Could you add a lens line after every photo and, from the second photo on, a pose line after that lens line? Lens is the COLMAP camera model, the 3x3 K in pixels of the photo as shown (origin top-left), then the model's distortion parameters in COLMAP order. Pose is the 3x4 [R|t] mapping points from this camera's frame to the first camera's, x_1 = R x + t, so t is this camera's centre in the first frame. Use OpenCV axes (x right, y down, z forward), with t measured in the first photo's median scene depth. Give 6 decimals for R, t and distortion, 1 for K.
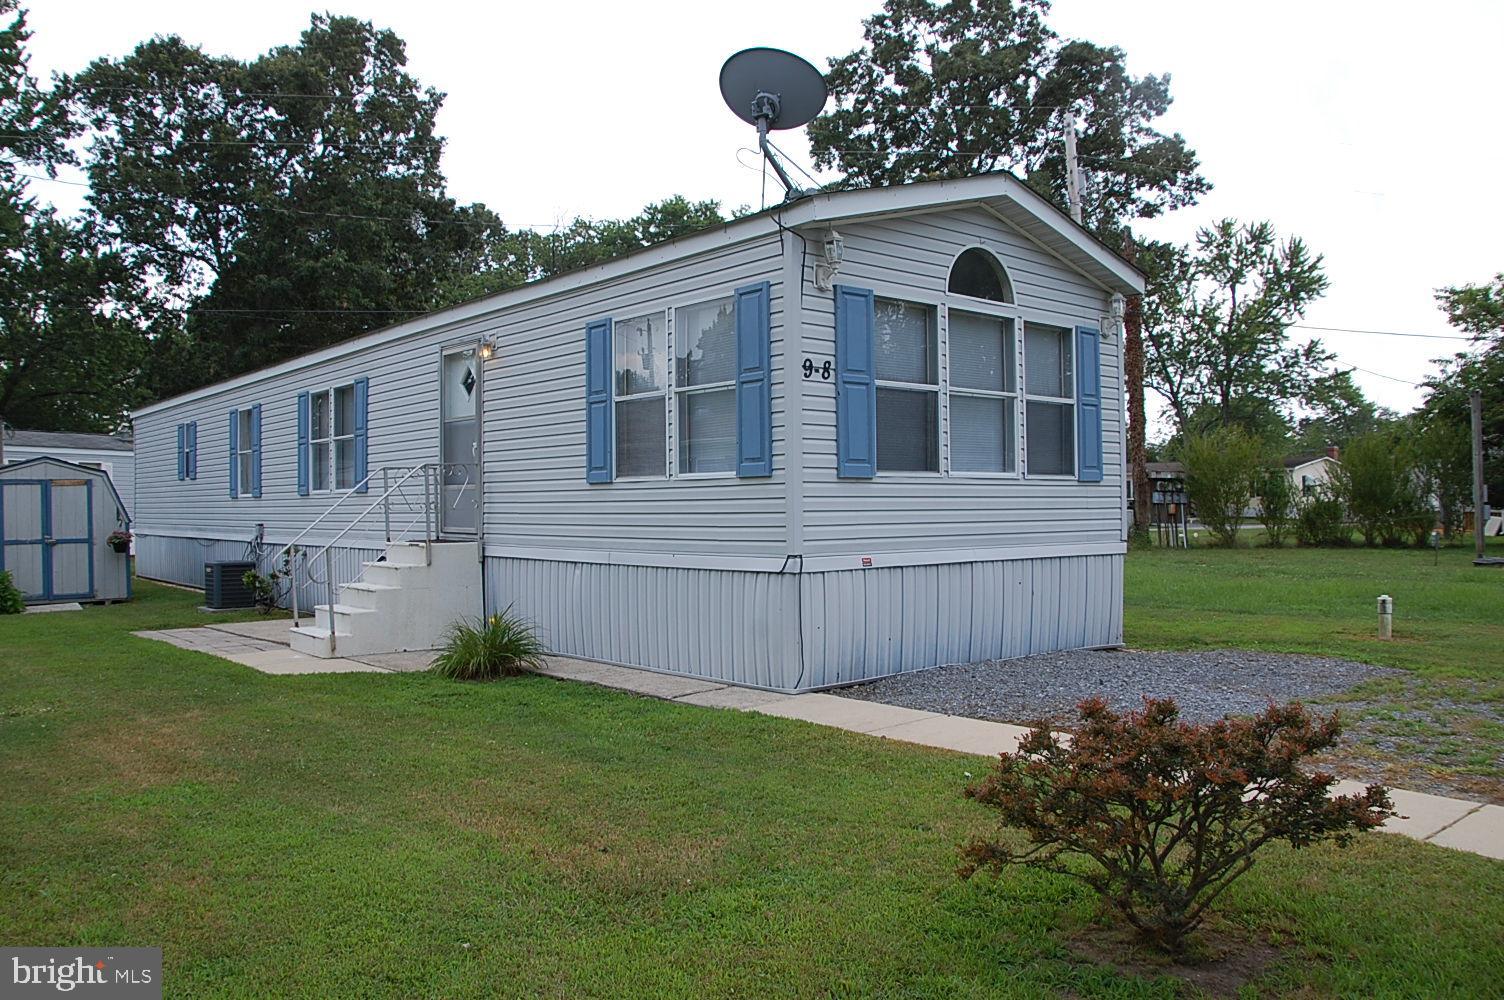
lens RADIAL K [[1218.0, 0, 750.5], [0, 1218.0, 506.6], [0, 0, 1]] dist [-0.159018, 0.118303]
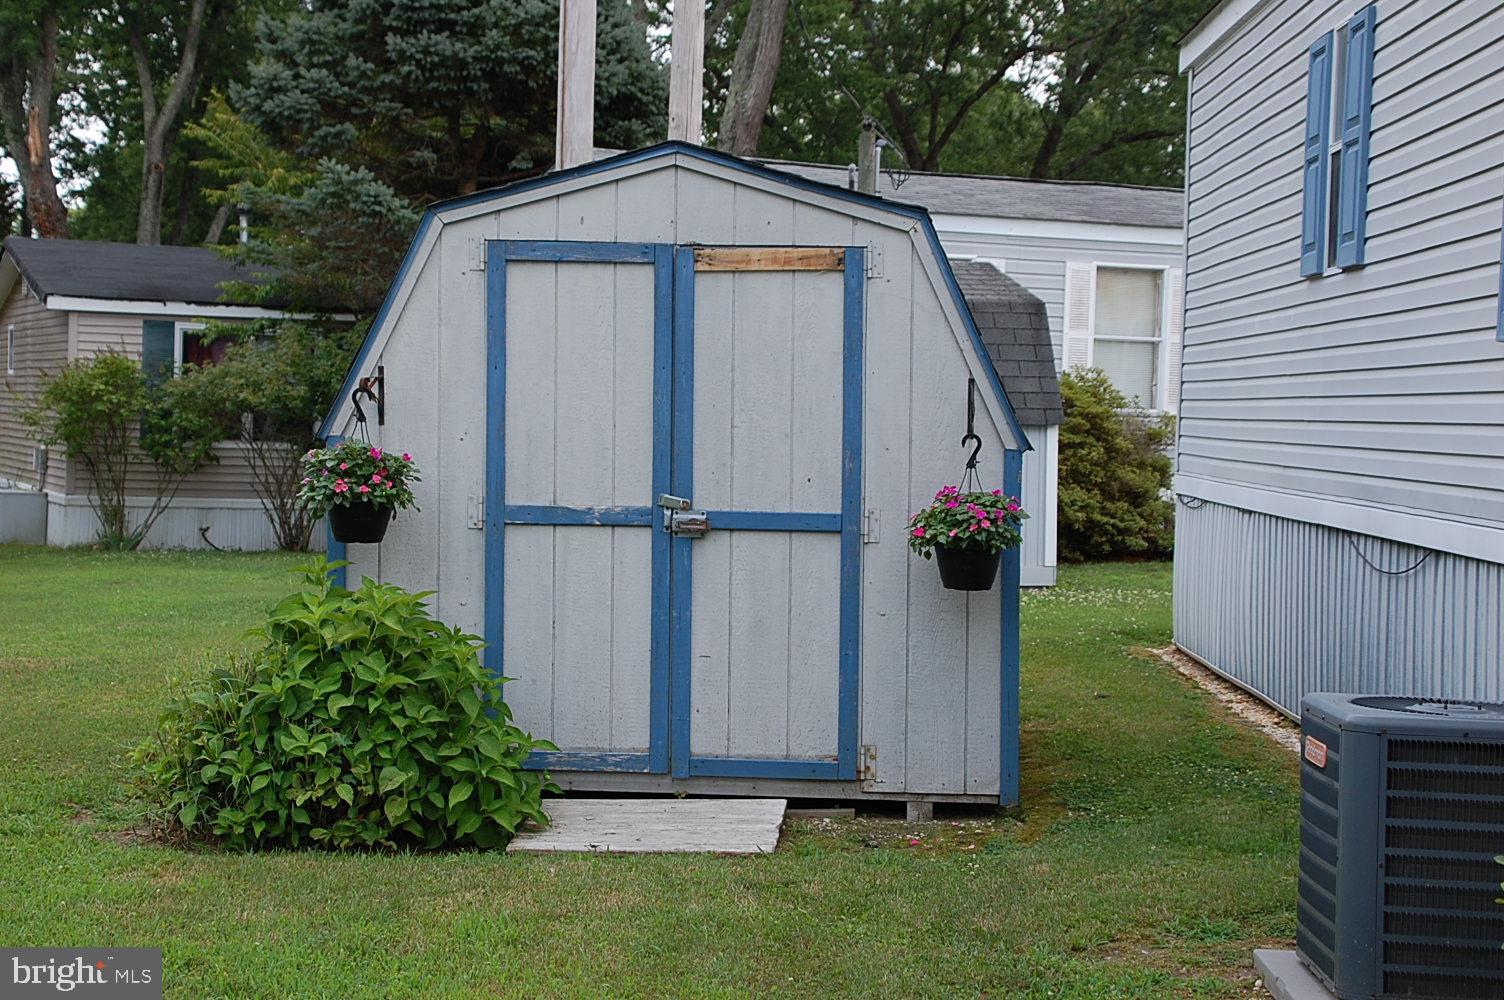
lens RADIAL K [[2609.4, 0, 749.0], [0, 2609.4, 494.8], [0, 0, 1]] dist [0.224040, 0.000000]
pose [[0.750816, 0.049467, -0.658657, -0.410235], [-0.033867, 0.998763, 0.036404, 0.009795], [0.659643, -0.005026, 0.751562, 0.997766]]
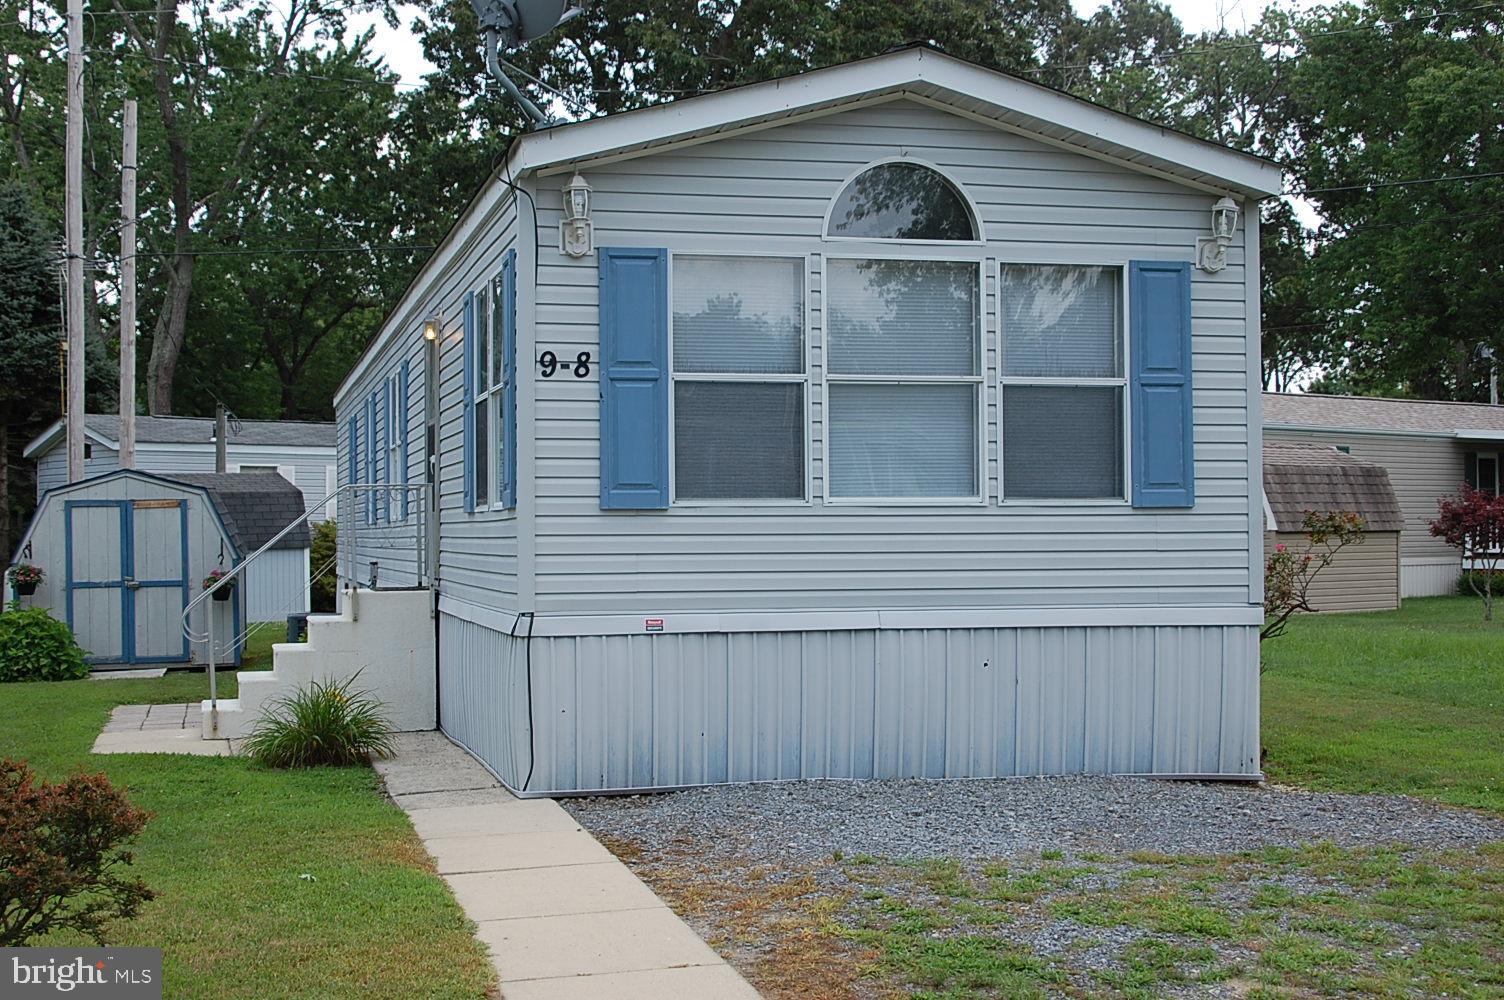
lens RADIAL K [[2236.0, 0, 751.0], [0, 2236.0, 492.9], [0, 0, 1]] dist [0.138577, 0.000000]
pose [[0.888366, -0.005700, -0.459101, 0.633695], [-0.001201, 0.999891, -0.014739, -0.011330], [0.459135, 0.013645, 0.888262, -0.135199]]
